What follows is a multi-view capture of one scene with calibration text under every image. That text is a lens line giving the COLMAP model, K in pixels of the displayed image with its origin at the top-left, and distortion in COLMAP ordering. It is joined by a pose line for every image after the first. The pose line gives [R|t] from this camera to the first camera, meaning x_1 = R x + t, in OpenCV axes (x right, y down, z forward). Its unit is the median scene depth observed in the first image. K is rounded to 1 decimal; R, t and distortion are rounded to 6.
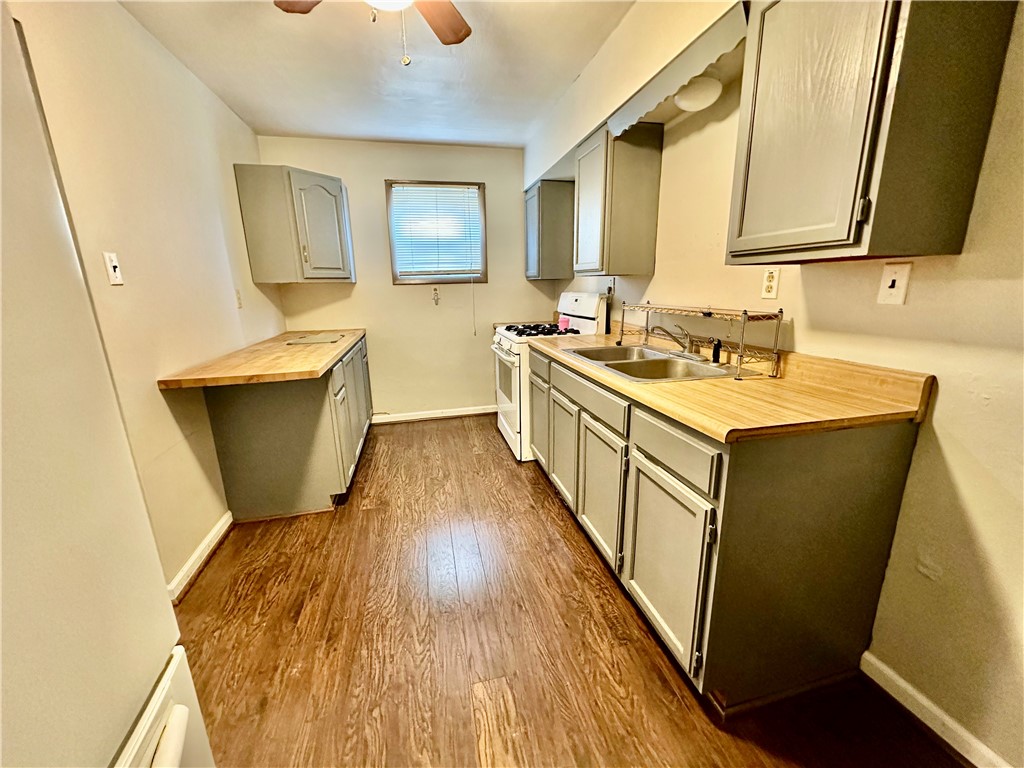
lens RADIAL K [[409.1, 0, 513.5], [0, 409.1, 382.4], [0, 0, 1]] dist [0.007990, -0.000081]
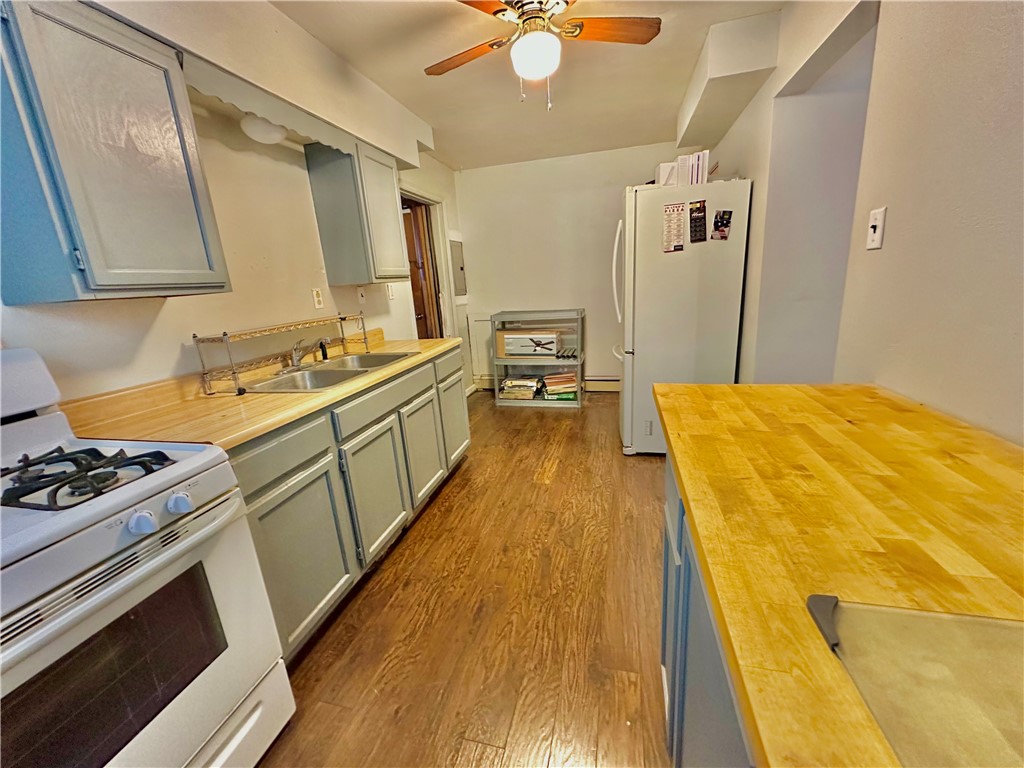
lens RADIAL K [[409.1, 0, 510.6], [0, 409.1, 382.5], [0, 0, 1]] dist [0.007990, -0.000081]
pose [[-0.881266, -0.035171, 0.471311, -0.536303], [0.195195, 0.881118, 0.430731, -0.362409], [-0.430430, 0.471586, -0.769634, 1.507514]]
